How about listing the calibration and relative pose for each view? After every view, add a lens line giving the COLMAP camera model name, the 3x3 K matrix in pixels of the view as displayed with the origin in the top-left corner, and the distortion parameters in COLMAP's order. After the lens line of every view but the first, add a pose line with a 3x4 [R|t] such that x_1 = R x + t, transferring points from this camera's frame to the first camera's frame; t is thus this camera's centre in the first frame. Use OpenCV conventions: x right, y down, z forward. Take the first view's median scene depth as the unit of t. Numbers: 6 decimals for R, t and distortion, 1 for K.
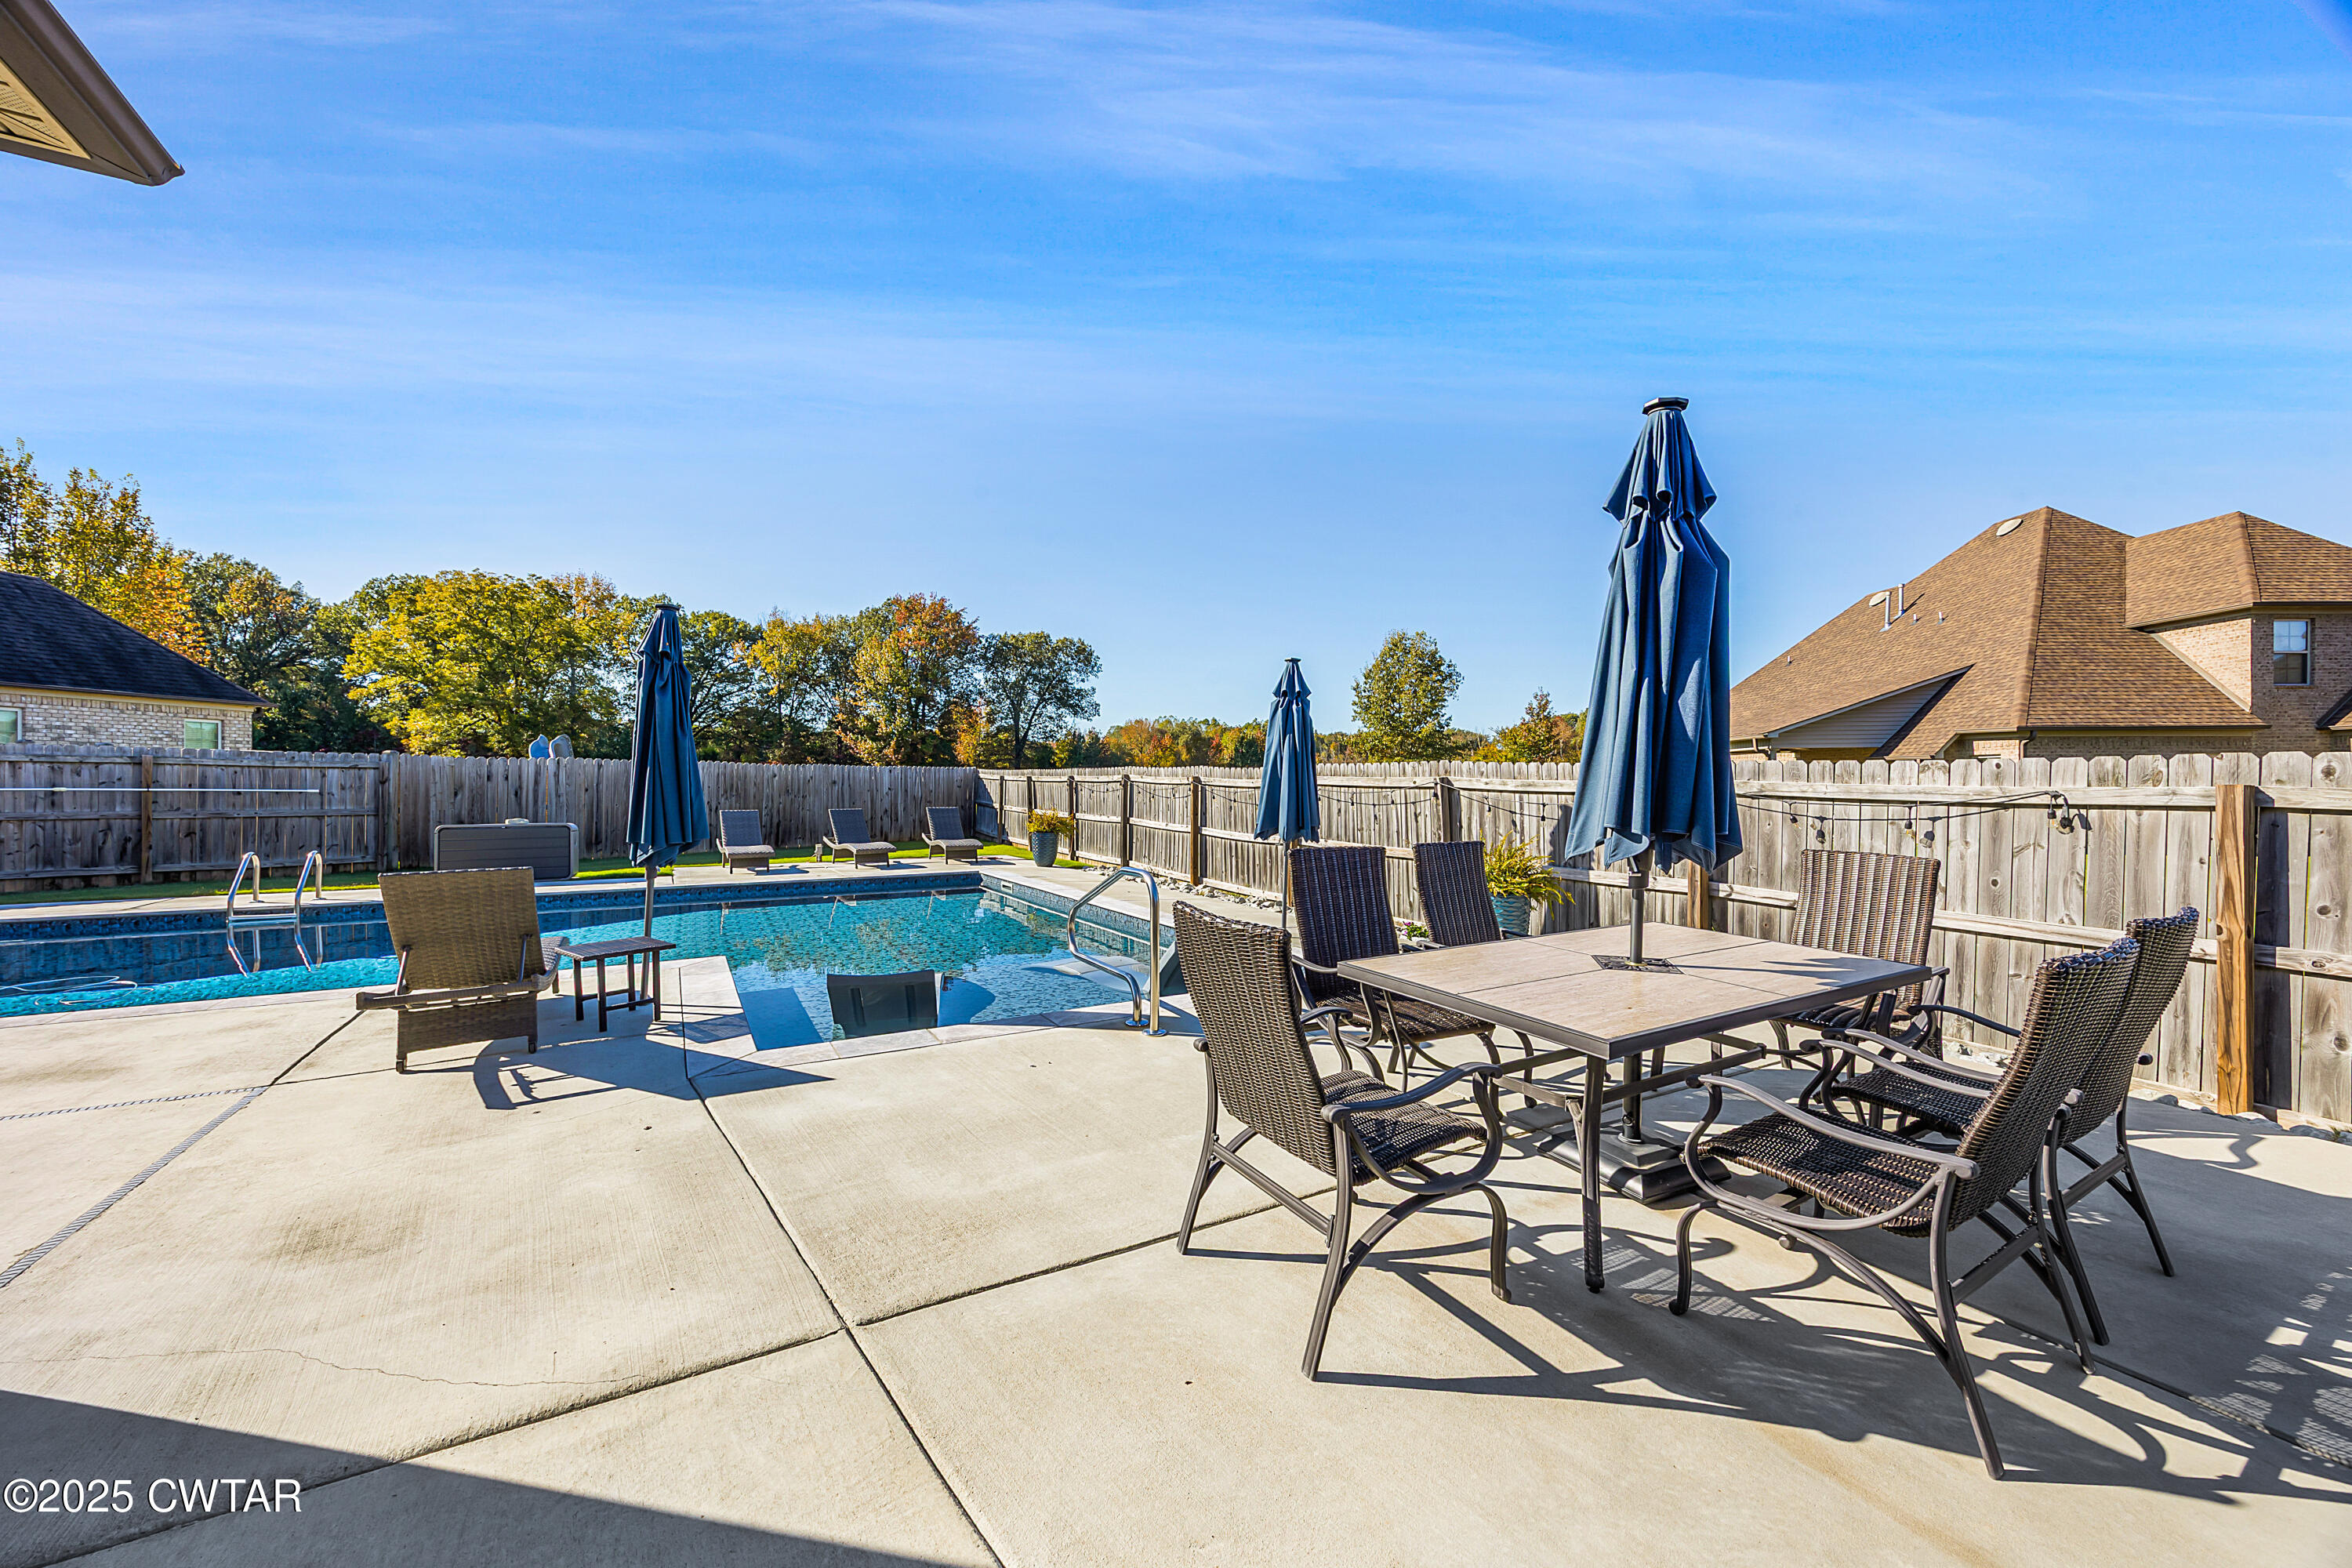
lens RADIAL K [[896.9, 0, 1176.0], [0, 896.9, 784.0], [0, 0, 1]] dist [-0.000251, -0.000175]
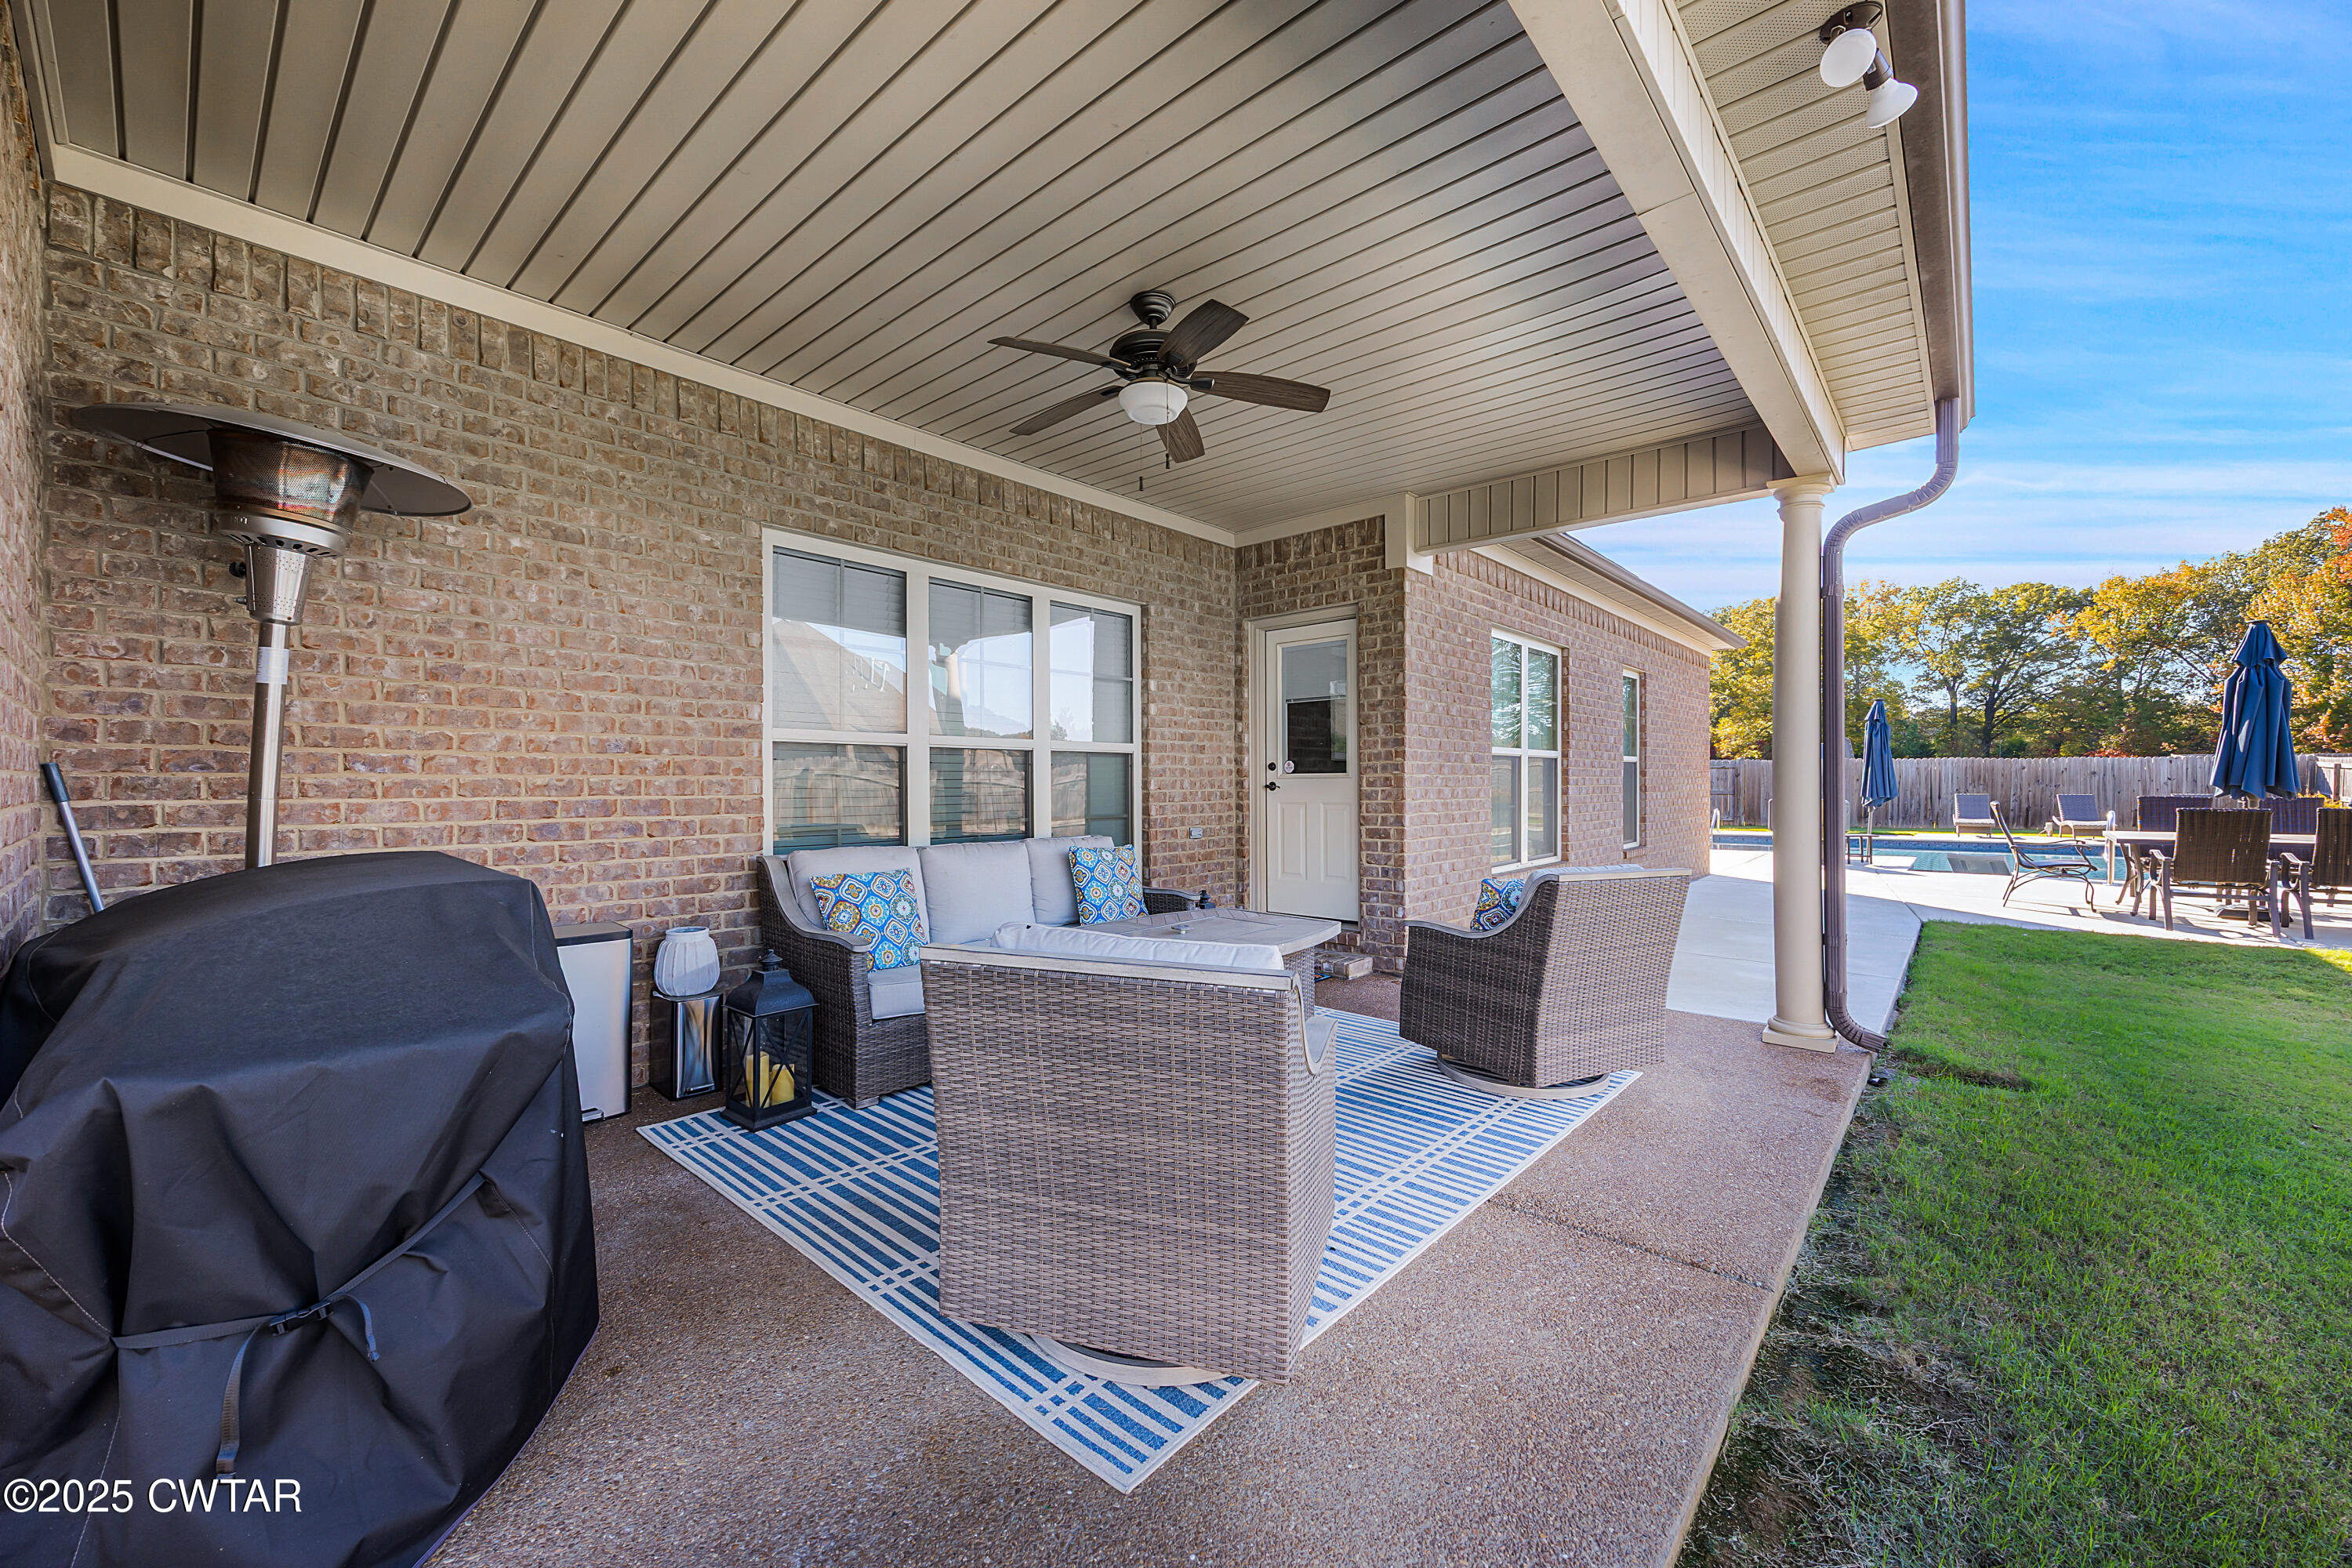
lens RADIAL K [[896.9, 0, 1176.0], [0, 896.9, 784.0], [0, 0, 1]] dist [-0.000251, -0.000175]
pose [[0.320329, -0.001123, -0.947306, 0.060483], [0.006146, 0.999981, 0.000893, 0.000790], [0.947287, -0.006108, 0.320329, -0.084870]]
